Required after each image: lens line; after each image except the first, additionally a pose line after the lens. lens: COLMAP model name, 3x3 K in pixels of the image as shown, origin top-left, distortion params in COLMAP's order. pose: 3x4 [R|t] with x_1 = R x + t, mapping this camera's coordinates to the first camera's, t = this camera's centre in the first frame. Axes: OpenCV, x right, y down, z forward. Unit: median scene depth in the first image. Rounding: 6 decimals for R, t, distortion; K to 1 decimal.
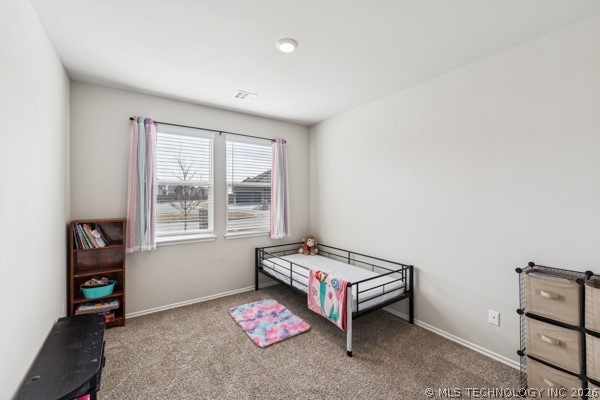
lens RADIAL K [[245.0, 0, 297.4], [0, 245.0, 197.3], [0, 0, 1]] dist [0.000444, -0.000158]
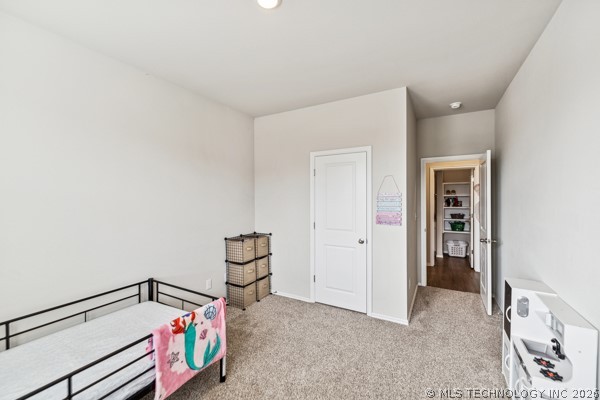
lens RADIAL K [[245.0, 0, 297.4], [0, 245.0, 197.3], [0, 0, 1]] dist [0.000444, -0.000158]
pose [[-0.424835, -0.000290, 0.905271, -0.618635], [0.008634, 0.999953, 0.004372, -0.009695], [-0.905230, 0.009674, -0.424813, 1.005543]]
